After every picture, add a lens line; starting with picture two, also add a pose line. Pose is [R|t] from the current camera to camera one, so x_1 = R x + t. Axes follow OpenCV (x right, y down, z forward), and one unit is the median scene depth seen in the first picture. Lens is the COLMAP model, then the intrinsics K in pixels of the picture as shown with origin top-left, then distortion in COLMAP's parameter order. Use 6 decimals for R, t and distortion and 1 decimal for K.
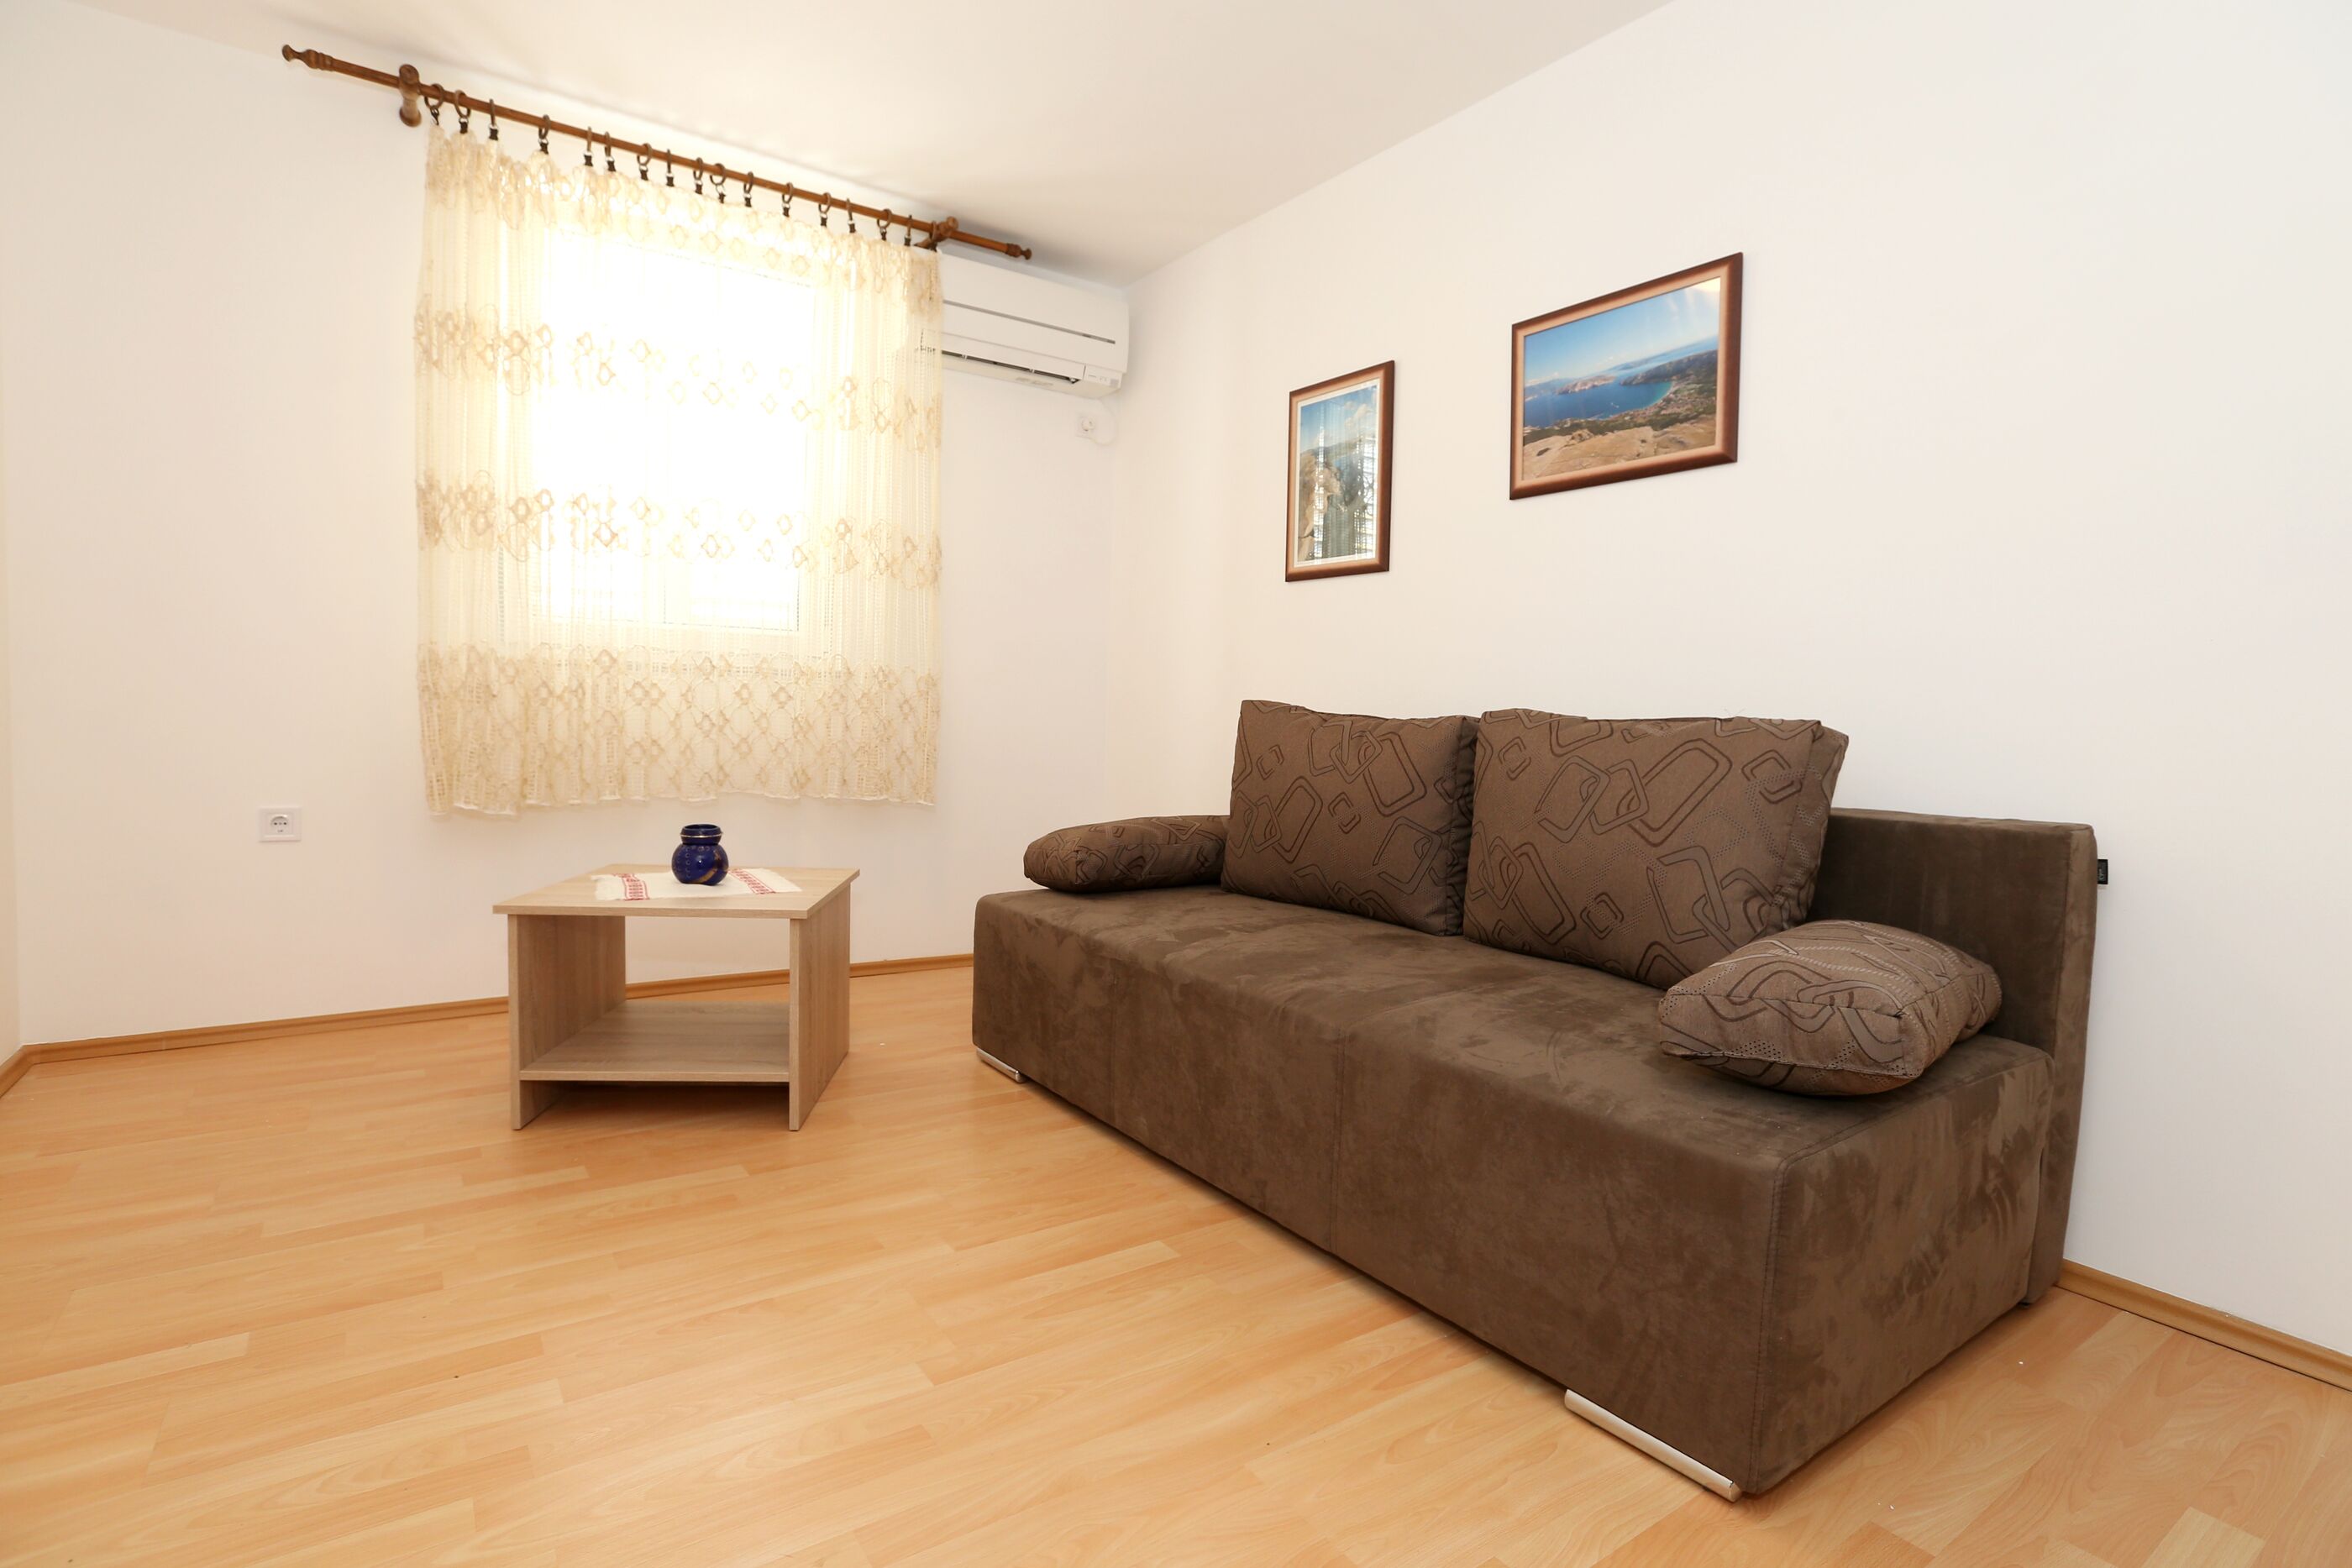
lens RADIAL K [[1138.3, 0, 1162.8], [0, 1138.3, 780.2], [0, 0, 1]] dist [-0.038227, 0.014282]
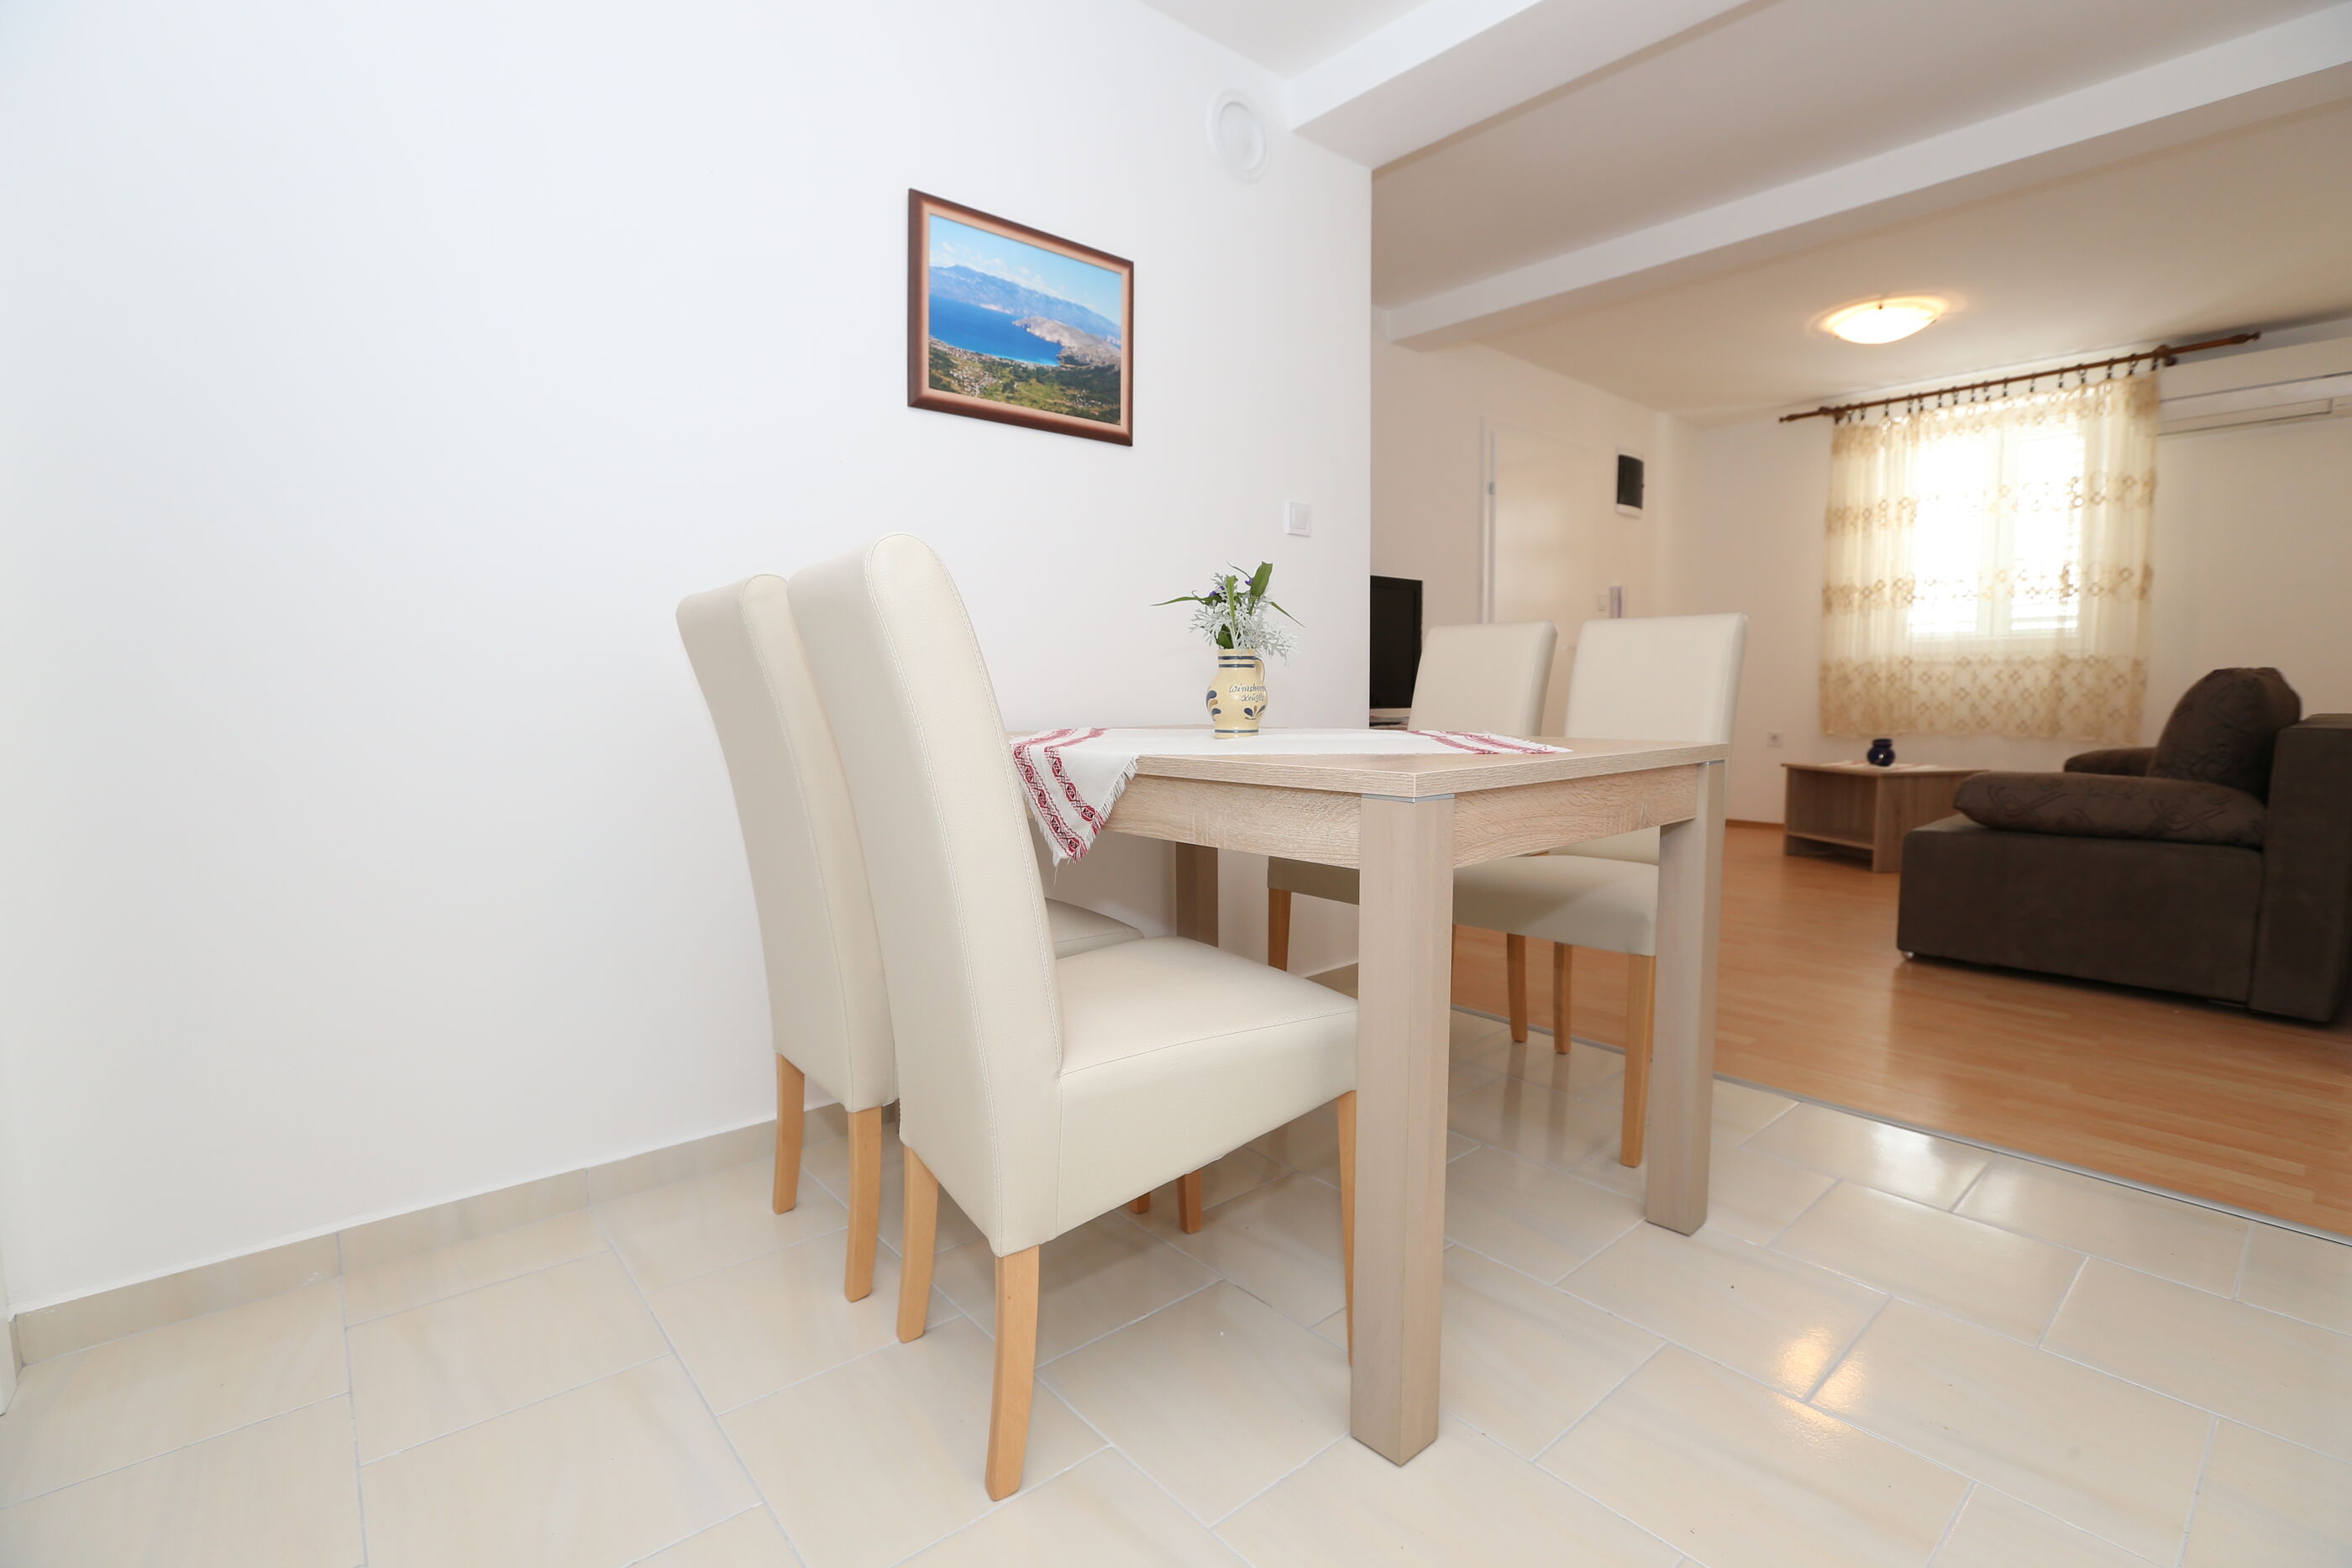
lens RADIAL K [[1112.6, 0, 1162.6], [0, 1112.6, 785.6], [0, 0, 1]] dist [-0.044965, 0.015172]
pose [[0.110855, 0.056196, -0.992247, 1.325890], [-0.051316, 0.997392, 0.050755, 0.082773], [0.992511, 0.045292, 0.113449, -0.516538]]
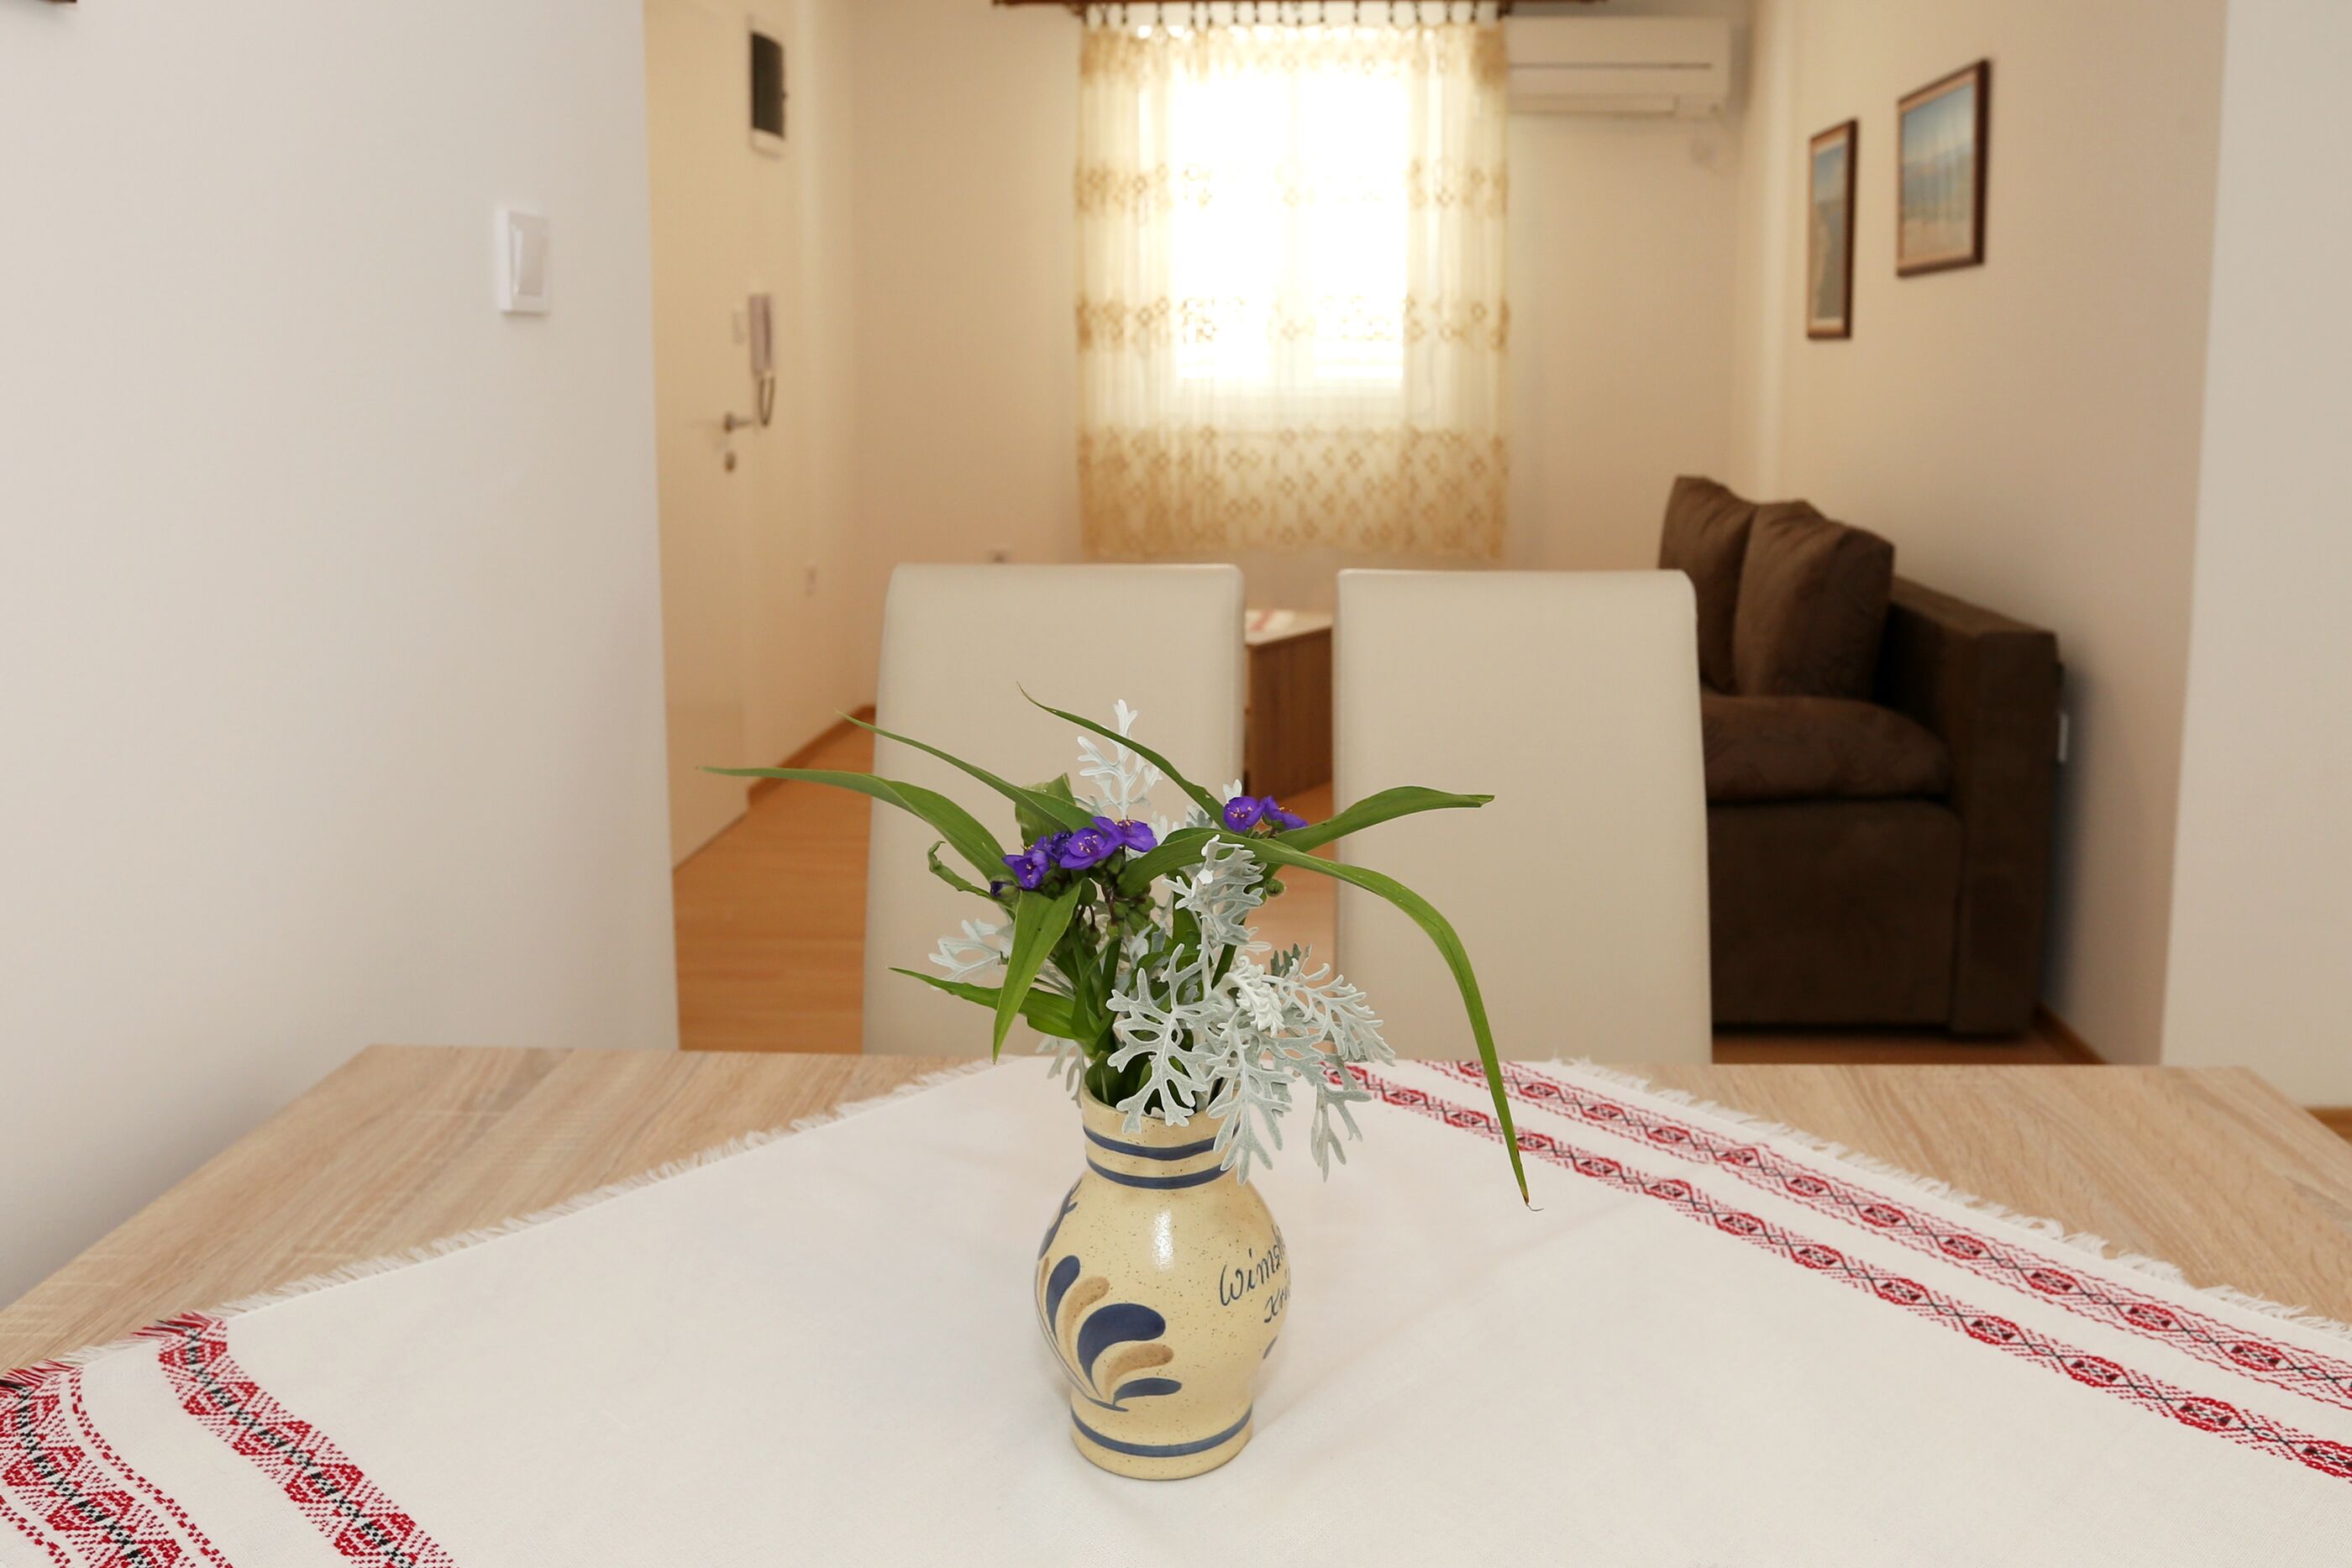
lens RADIAL K [[1848.4, 0, 1305.7], [0, 1848.4, 605.3], [0, 0, 1]] dist [-0.047531, -0.006769]
pose [[0.811141, 0.050306, -0.582683, 0.793068], [-0.014287, 0.997701, 0.066249, -0.058189], [0.584676, -0.045412, 0.809995, -0.579363]]
